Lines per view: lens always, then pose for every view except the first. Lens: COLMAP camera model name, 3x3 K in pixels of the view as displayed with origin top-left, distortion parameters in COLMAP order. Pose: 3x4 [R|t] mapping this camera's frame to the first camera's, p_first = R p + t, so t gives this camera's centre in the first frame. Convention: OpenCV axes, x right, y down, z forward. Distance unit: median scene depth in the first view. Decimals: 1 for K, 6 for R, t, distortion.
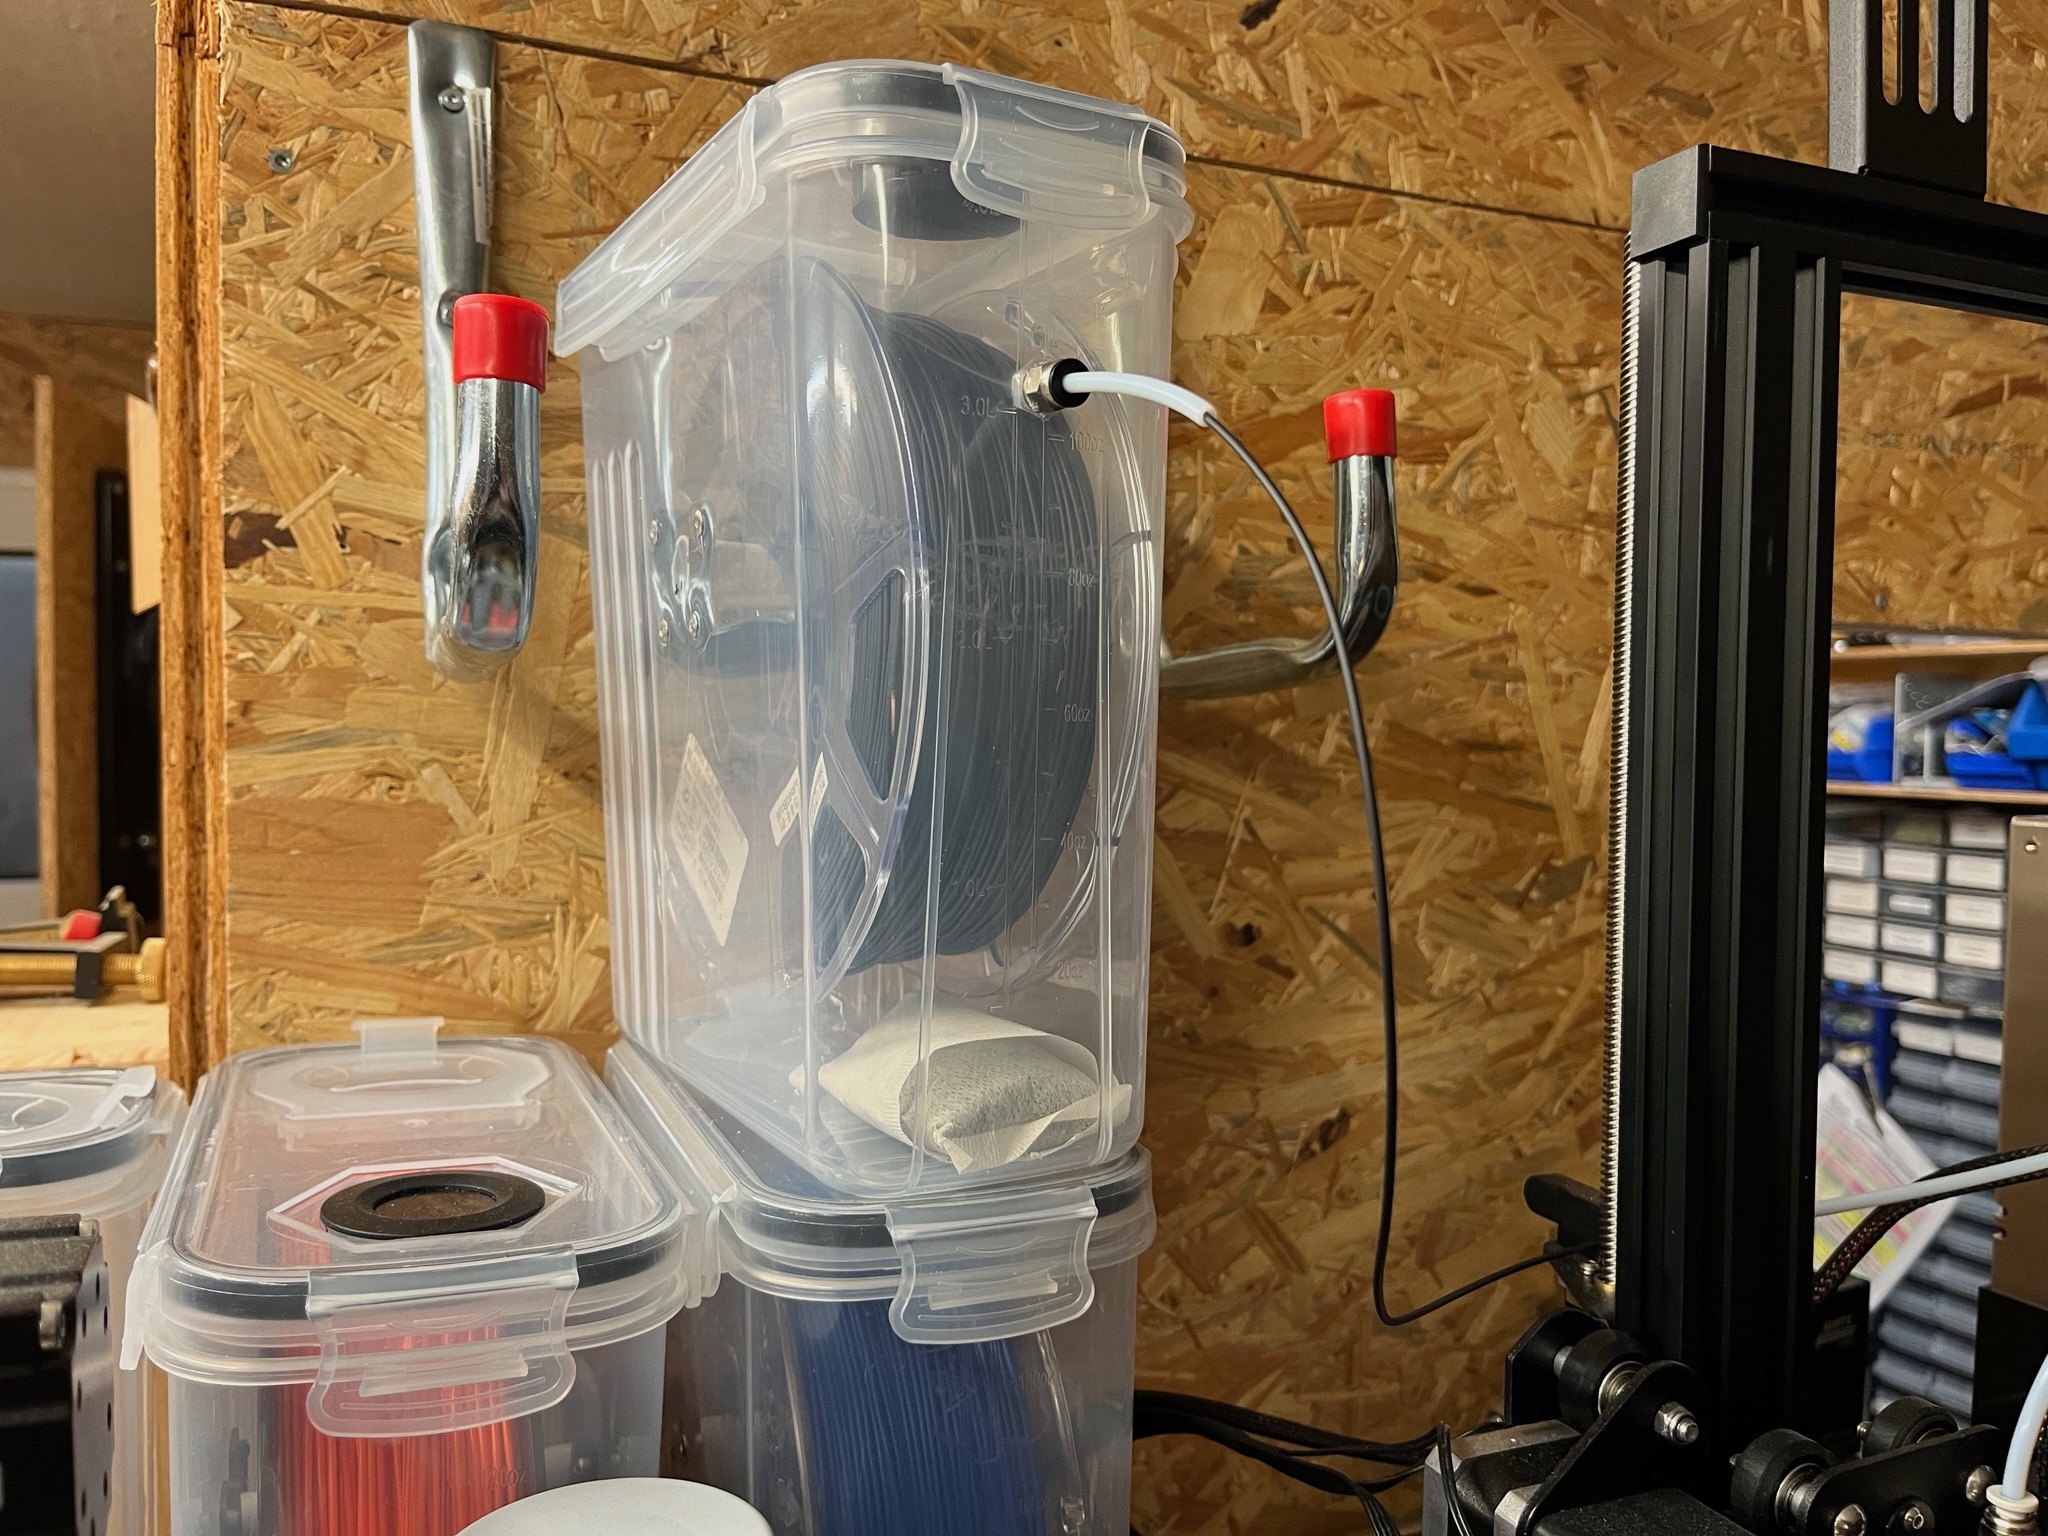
lens RADIAL K [[1573.1, 0, 1019.7], [0, 1573.1, 767.3], [0, 0, 1]] dist [0.057878, -0.079440]
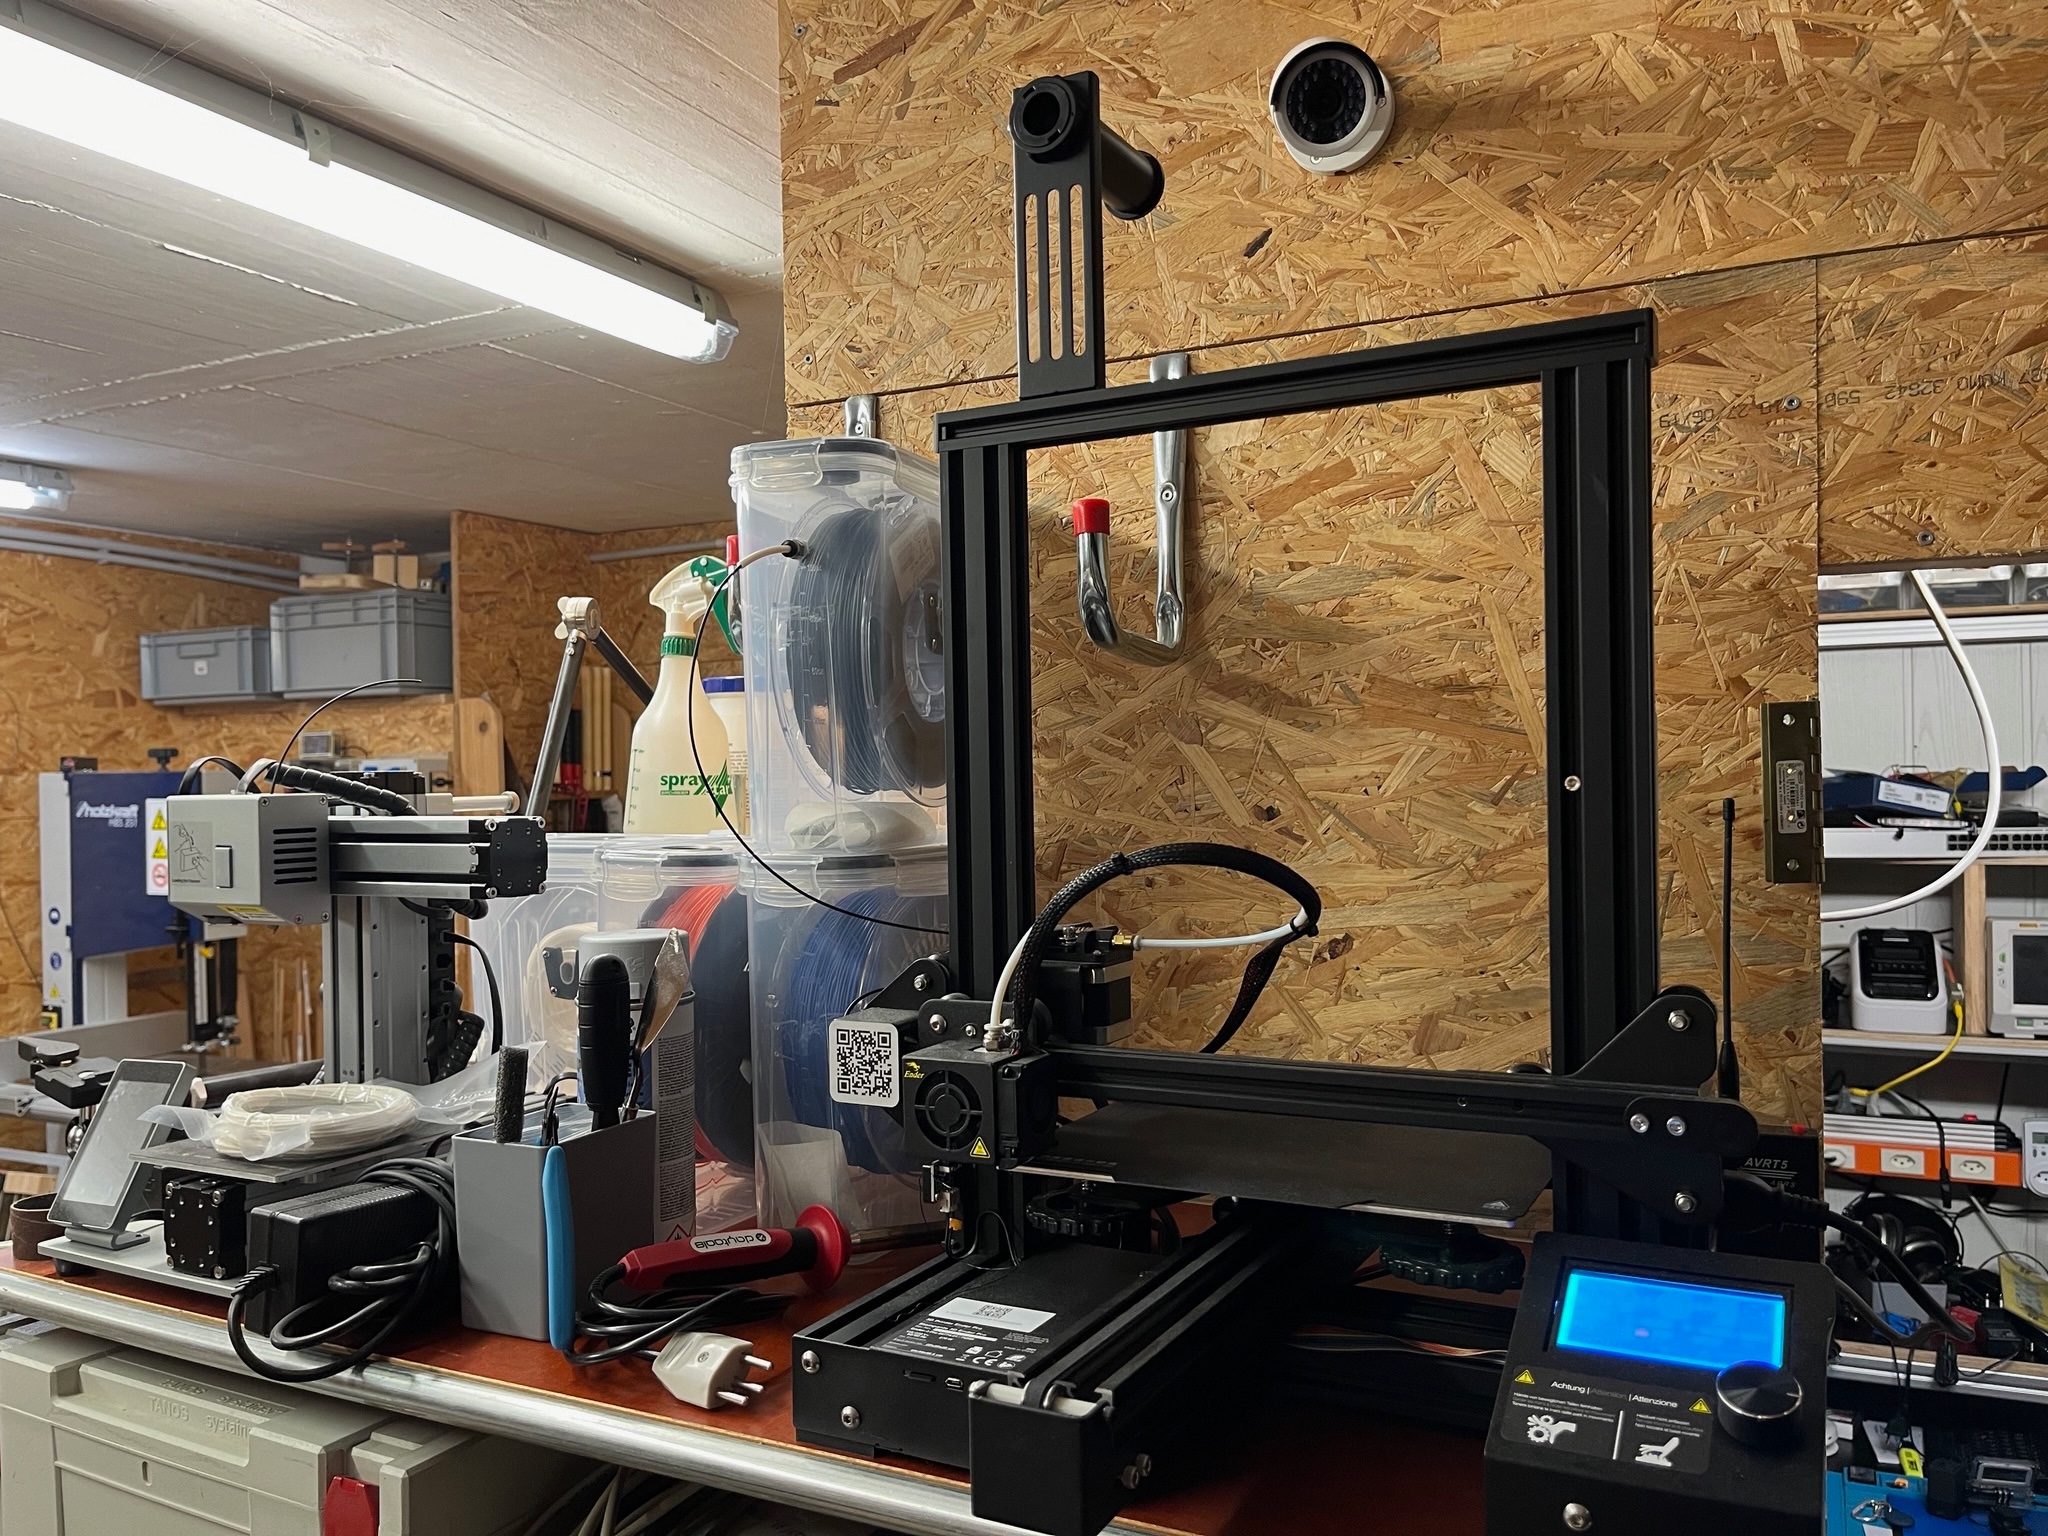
lens RADIAL K [[1573.1, 0, 1023.8], [0, 1573.1, 775.8], [0, 0, 1]] dist [0.057878, -0.079440]
pose [[0.630418, -0.014302, -0.776124, 1.163948], [-0.004148, 0.999754, -0.021793, 0.098909], [0.776244, 0.016958, 0.630204, -0.187185]]
